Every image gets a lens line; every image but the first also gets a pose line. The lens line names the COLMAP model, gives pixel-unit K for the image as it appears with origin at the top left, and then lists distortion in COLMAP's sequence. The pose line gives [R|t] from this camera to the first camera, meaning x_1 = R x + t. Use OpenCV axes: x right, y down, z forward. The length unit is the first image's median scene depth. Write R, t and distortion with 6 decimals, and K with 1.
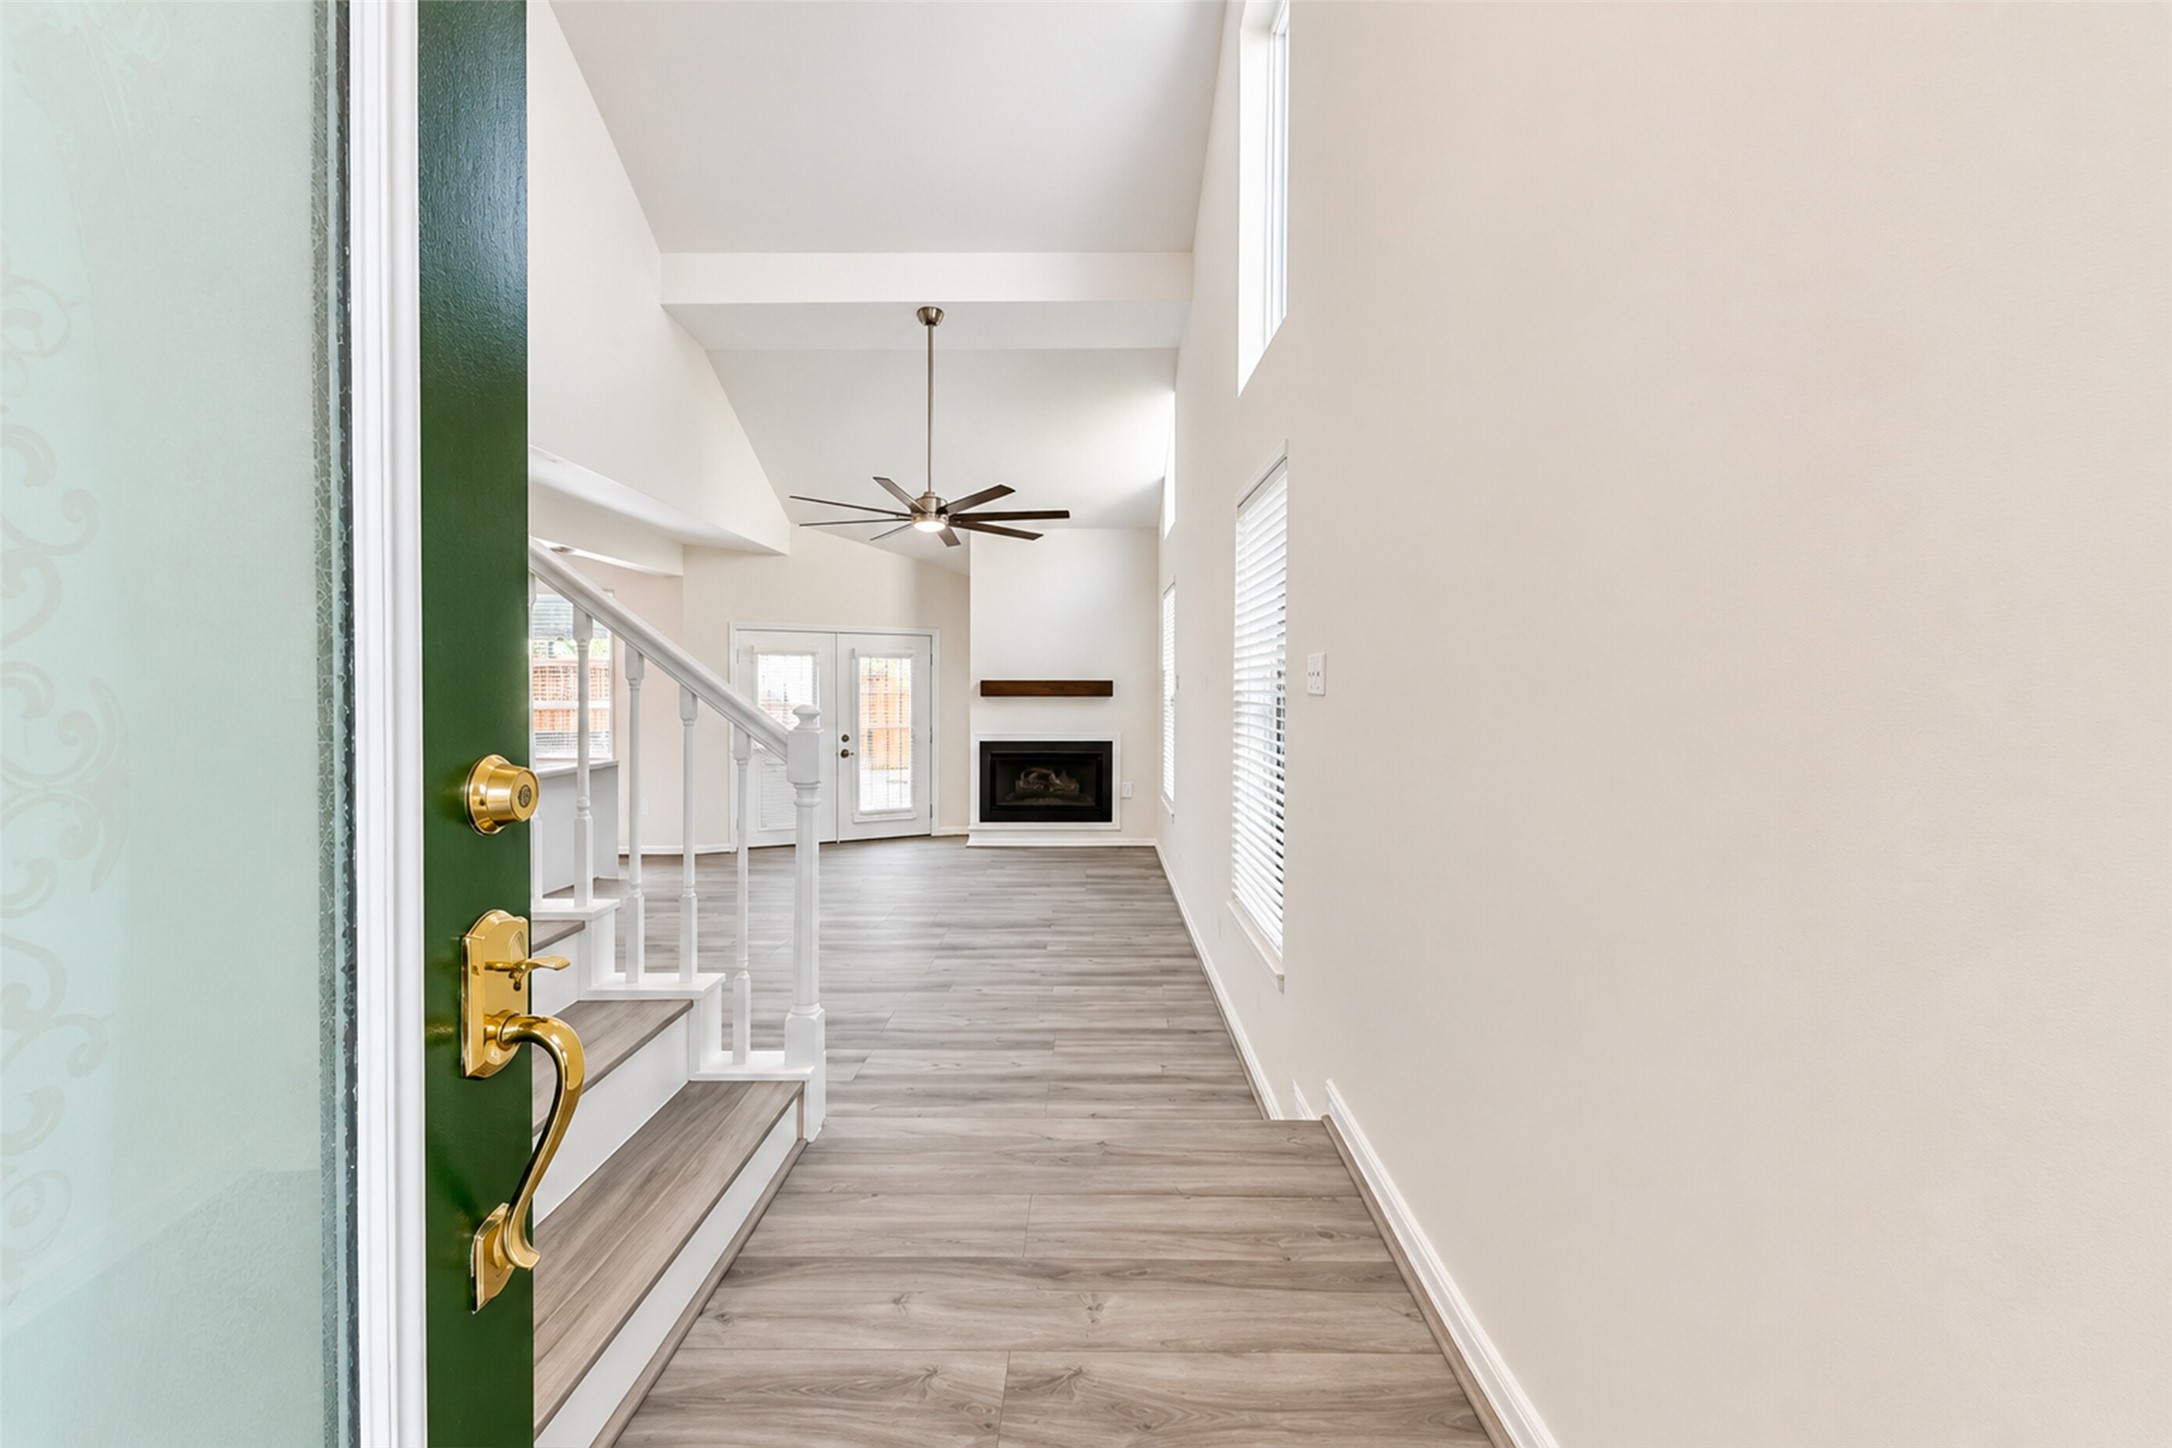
lens RADIAL K [[859.2, 0, 1097.1], [0, 859.2, 705.8], [0, 0, 1]] dist [0.013309, -0.003615]
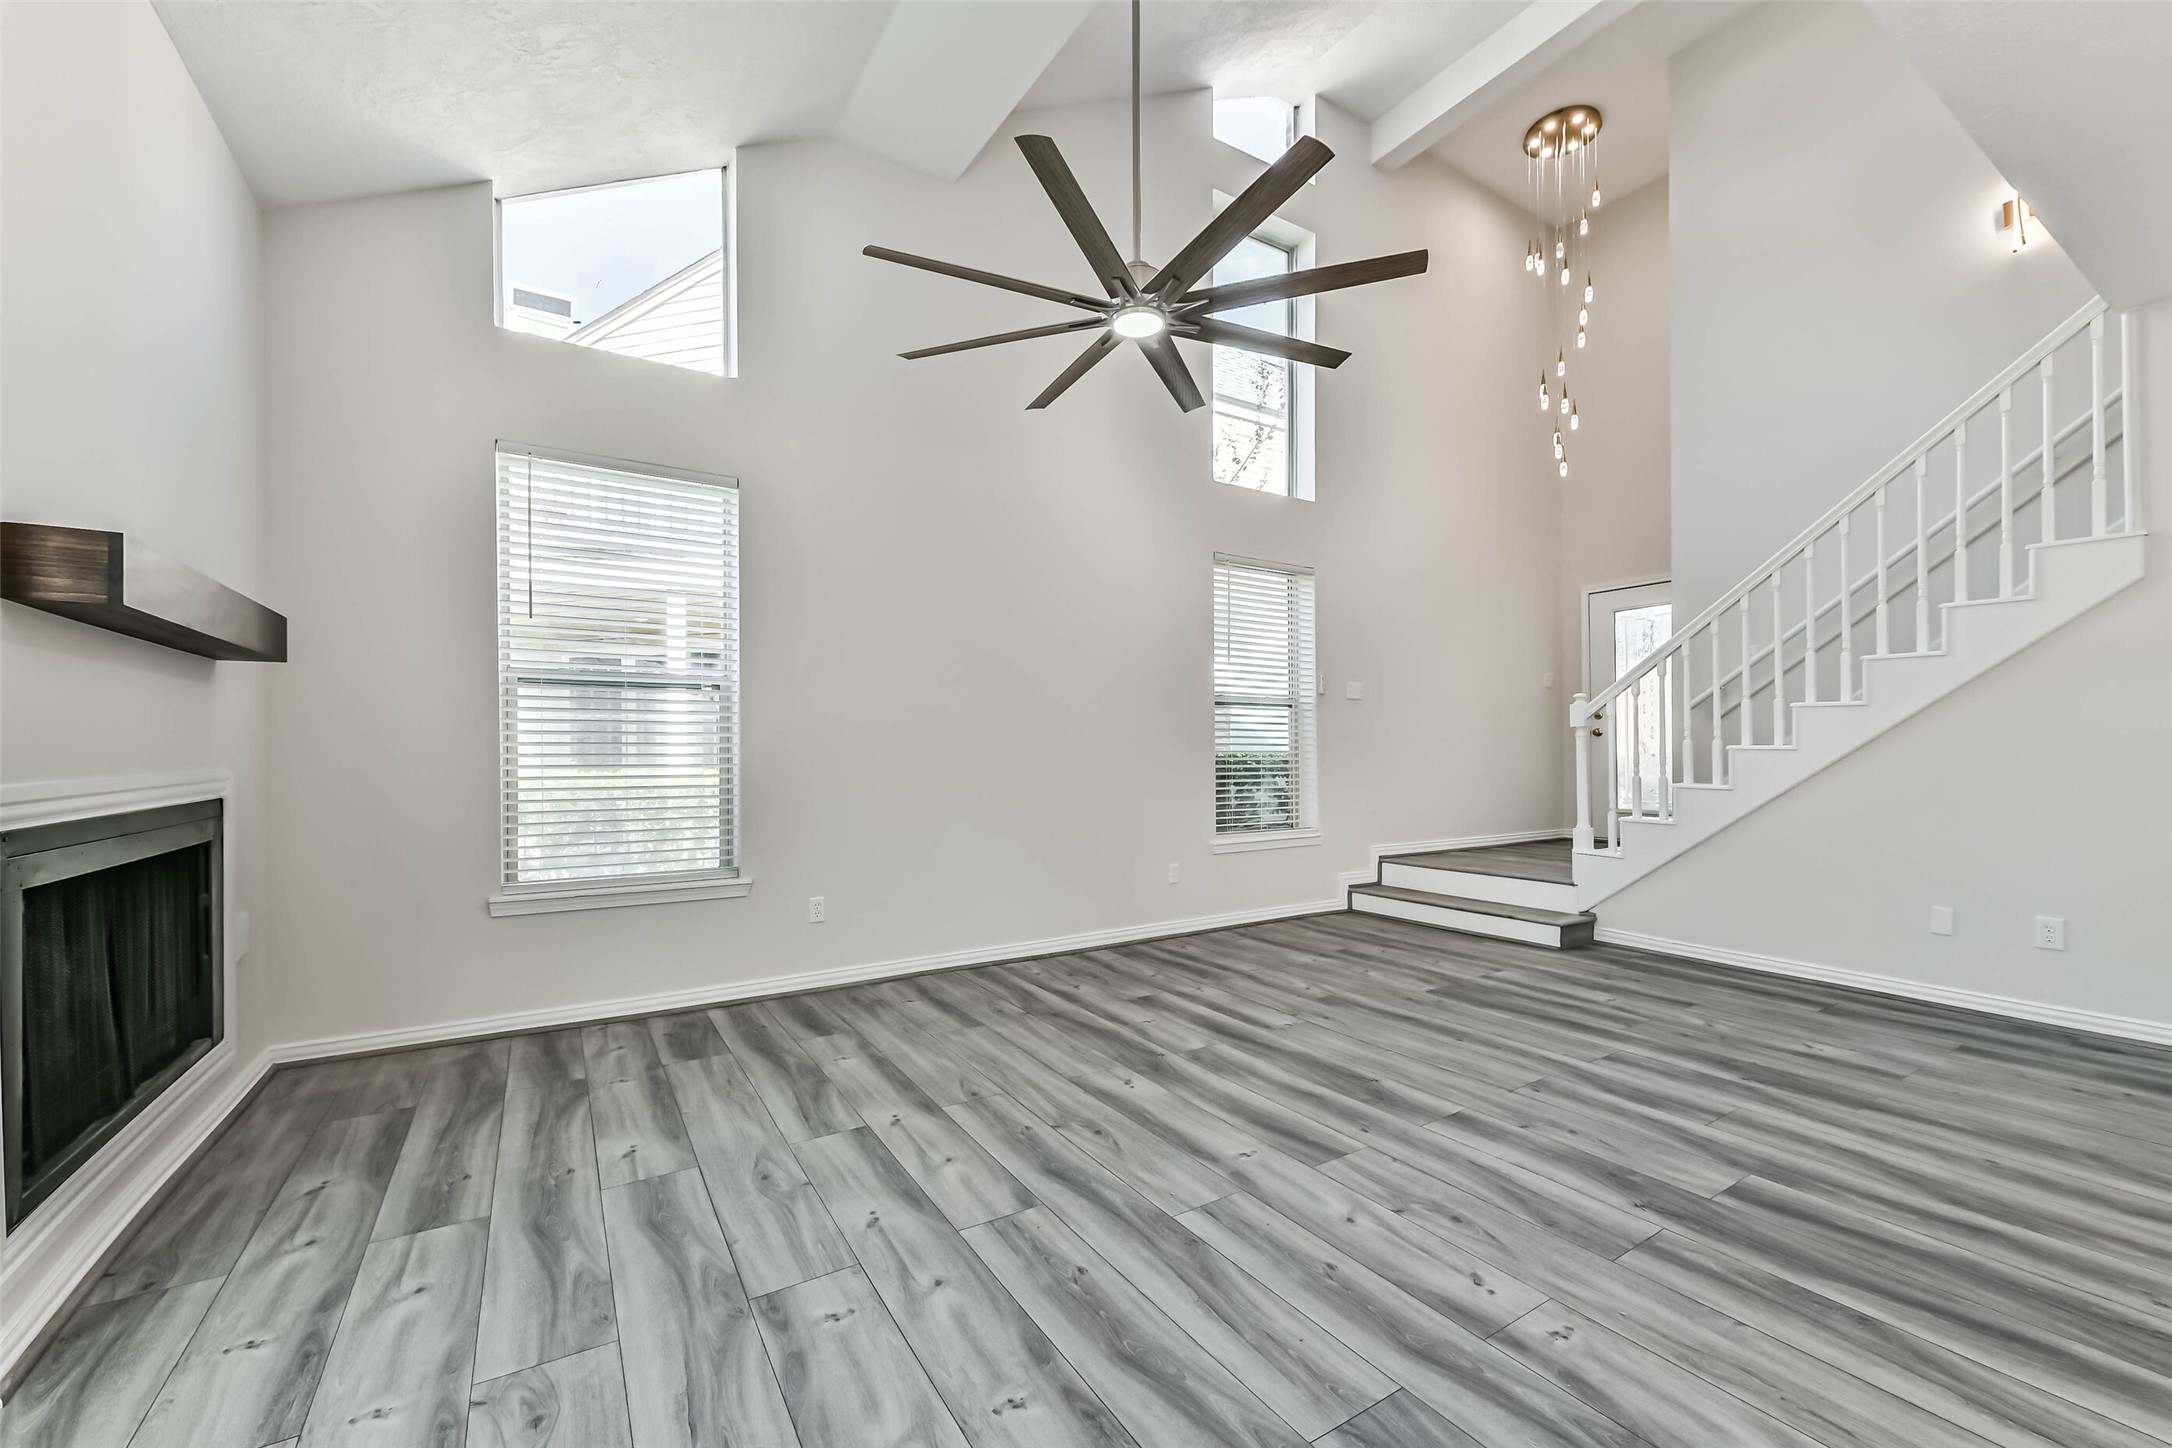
lens RADIAL K [[859.2, 0, 1095.3], [0, 859.2, 753.1], [0, 0, 1]] dist [0.013309, -0.003615]
pose [[-0.512510, -0.012806, 0.858586, -0.436038], [0.013149, 0.999655, 0.022759, 0.019614], [-0.858581, 0.022953, -0.512165, 0.869784]]
